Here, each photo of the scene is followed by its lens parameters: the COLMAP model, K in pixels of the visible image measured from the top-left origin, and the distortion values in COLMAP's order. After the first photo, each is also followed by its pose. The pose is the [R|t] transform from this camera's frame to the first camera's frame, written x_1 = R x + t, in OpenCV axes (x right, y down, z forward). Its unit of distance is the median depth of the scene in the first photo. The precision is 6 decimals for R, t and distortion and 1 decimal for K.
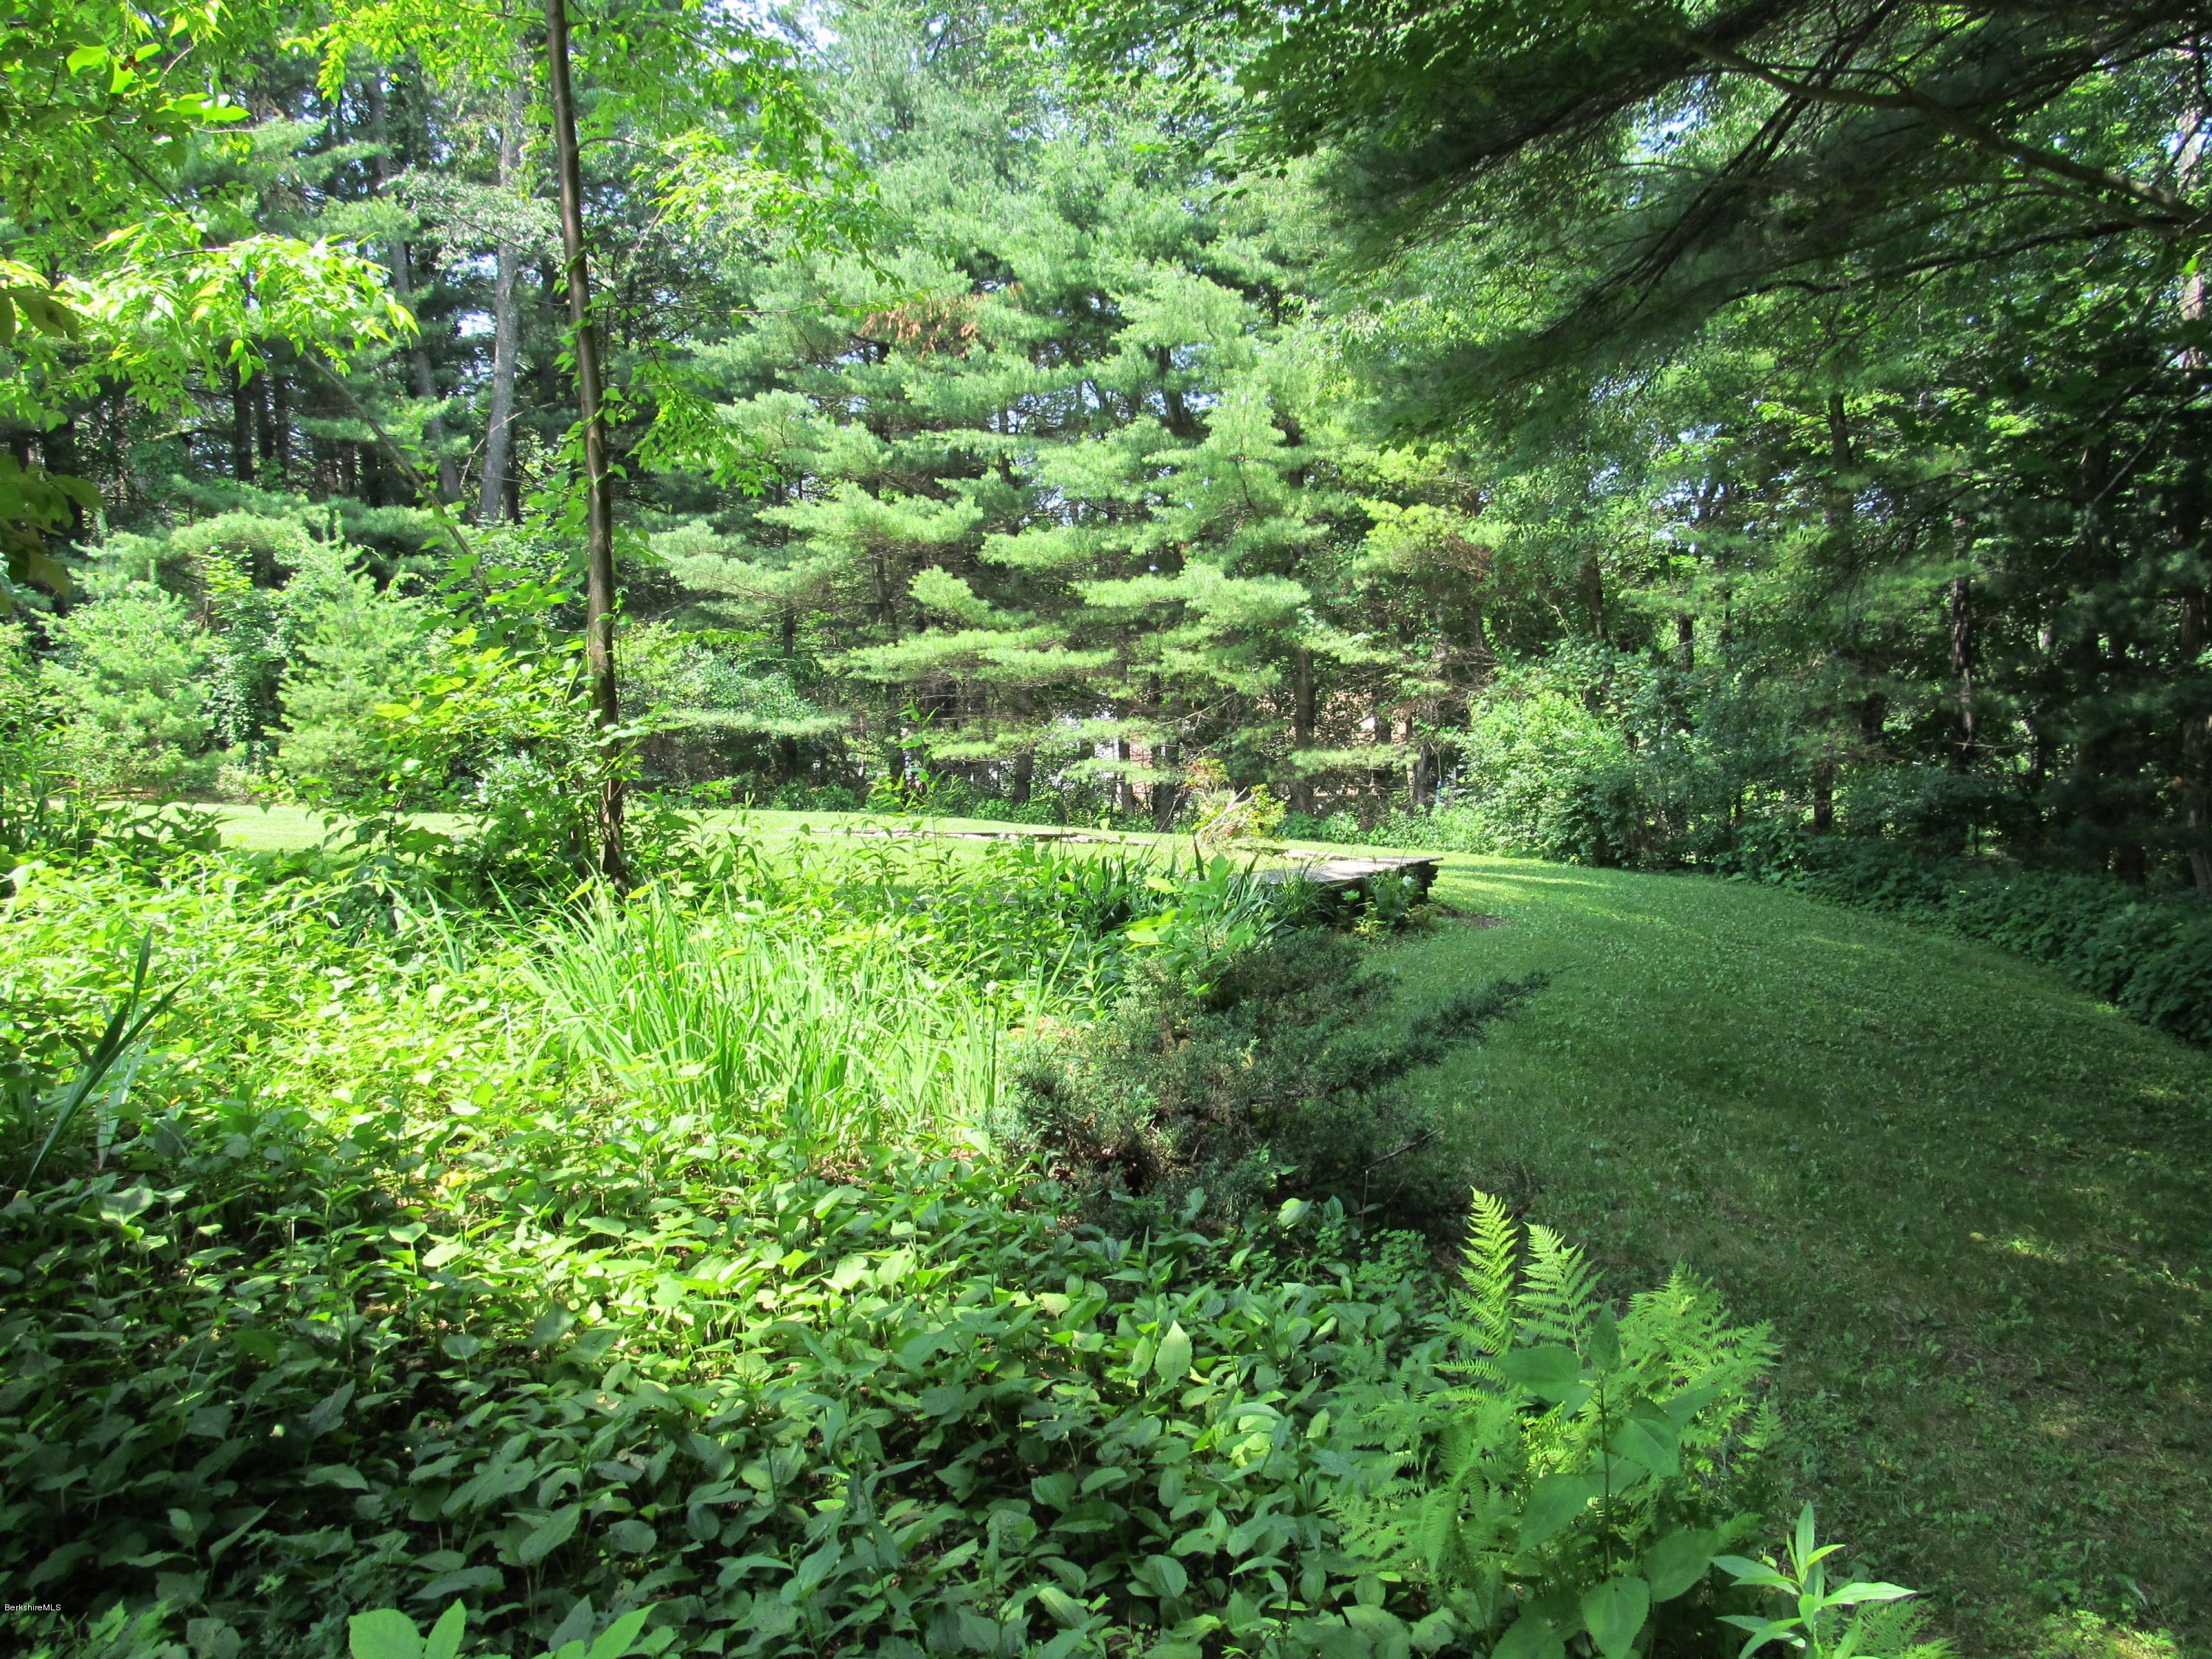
lens RADIAL K [[1795.4, 0, 1106.0], [0, 1795.4, 830.5], [0, 0, 1]] dist [-0.042644, -0.005533]
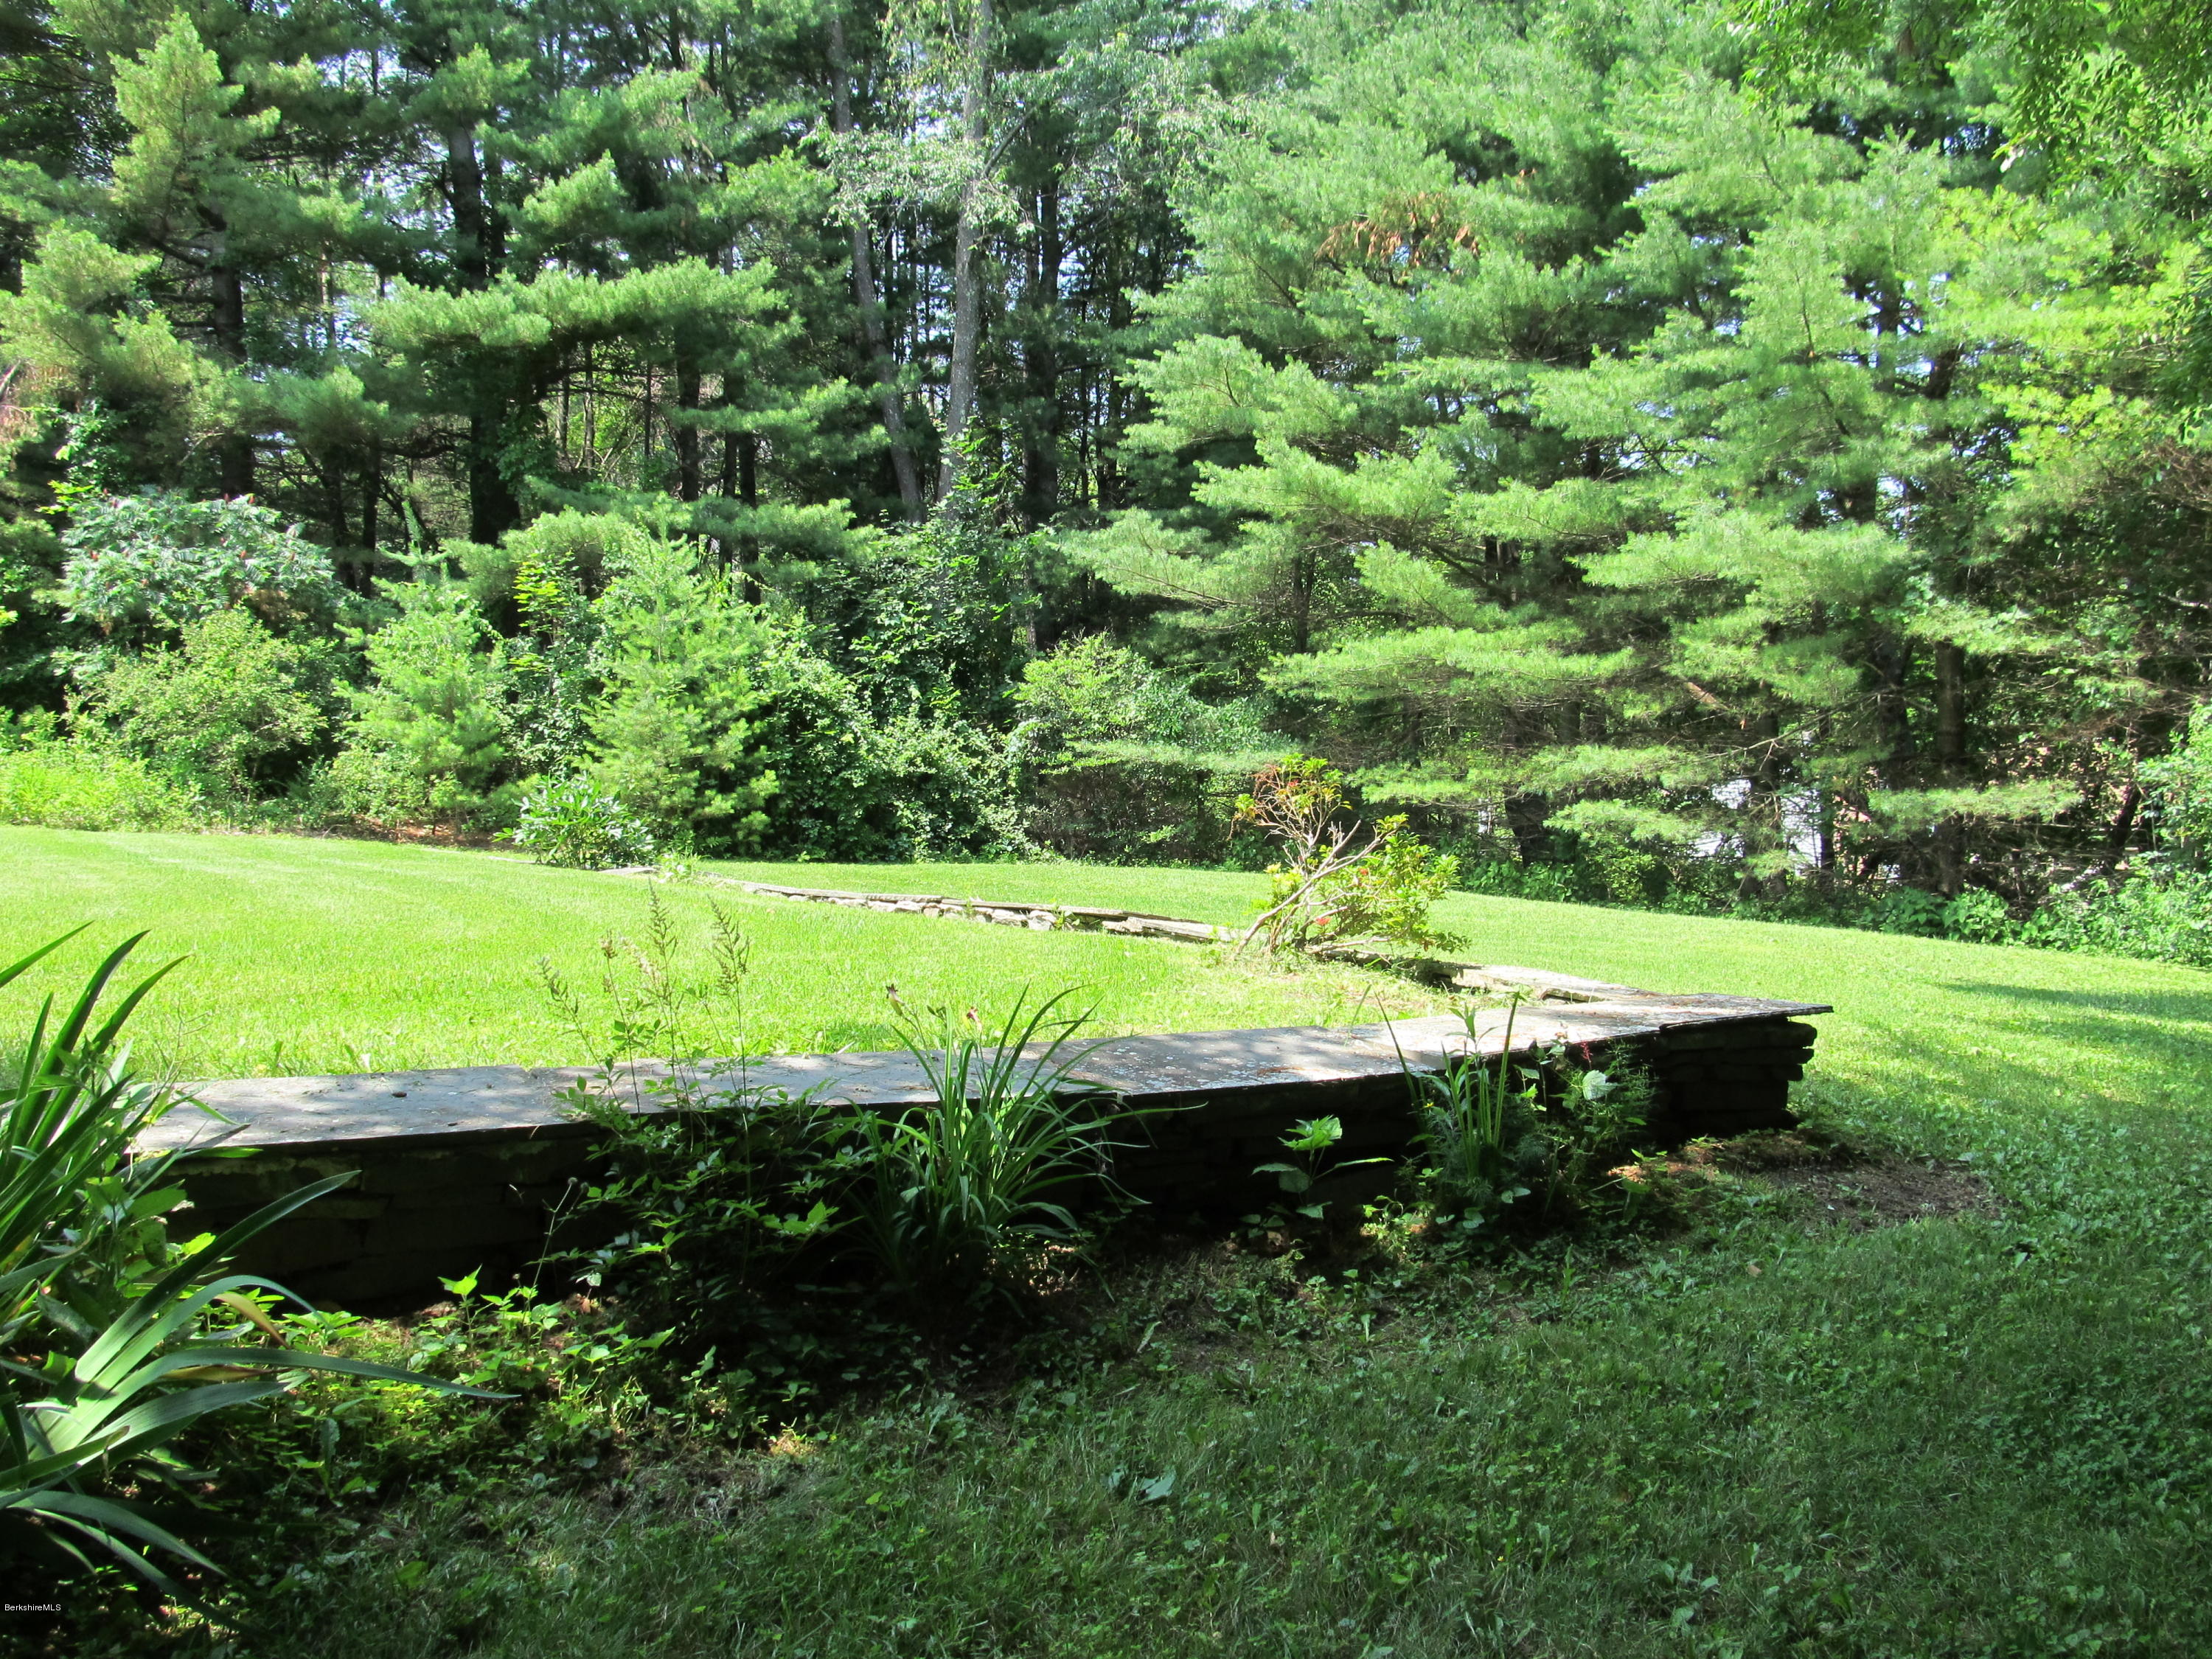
lens RADIAL K [[1795.4, 0, 1106.1], [0, 1795.4, 827.0], [0, 0, 1]] dist [-0.042644, -0.005533]
pose [[0.916232, 0.012575, -0.400450, 0.099621], [-0.027638, 0.999110, -0.031863, -0.003701], [0.399693, 0.040262, 0.915765, 0.291531]]
